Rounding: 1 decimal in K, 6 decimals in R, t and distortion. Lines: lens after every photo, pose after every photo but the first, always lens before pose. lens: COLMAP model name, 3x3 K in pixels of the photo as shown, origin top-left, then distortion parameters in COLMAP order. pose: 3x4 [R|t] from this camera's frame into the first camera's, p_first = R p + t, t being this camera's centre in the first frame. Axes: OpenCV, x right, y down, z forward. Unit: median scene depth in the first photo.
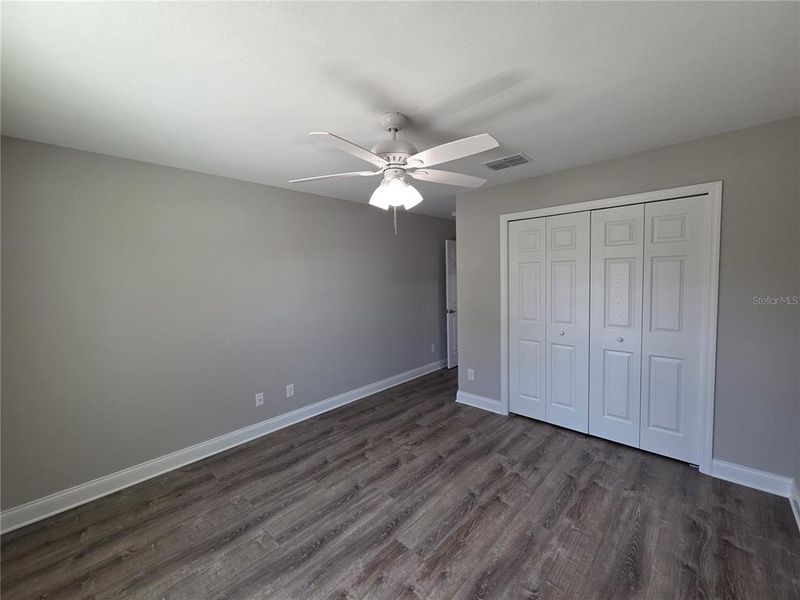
lens RADIAL K [[324.7, 0, 400.0], [0, 324.7, 294.4], [0, 0, 1]] dist [-0.002764, -0.000023]
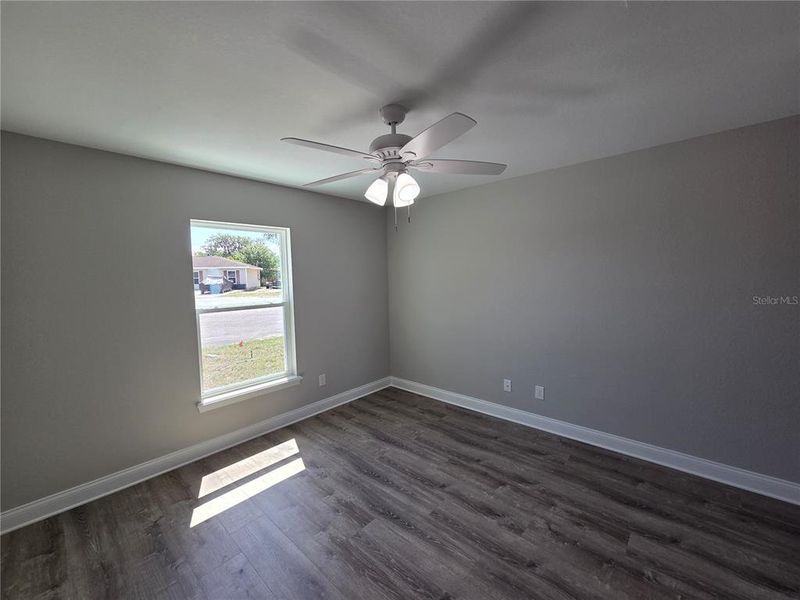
lens RADIAL K [[324.7, 0, 399.0], [0, 324.7, 307.2], [0, 0, 1]] dist [-0.002764, -0.000023]
pose [[0.021772, 0.127376, -0.991616, 0.718508], [-0.034987, 0.991340, 0.126572, -0.065812], [0.999151, 0.031938, 0.026040, 0.755734]]
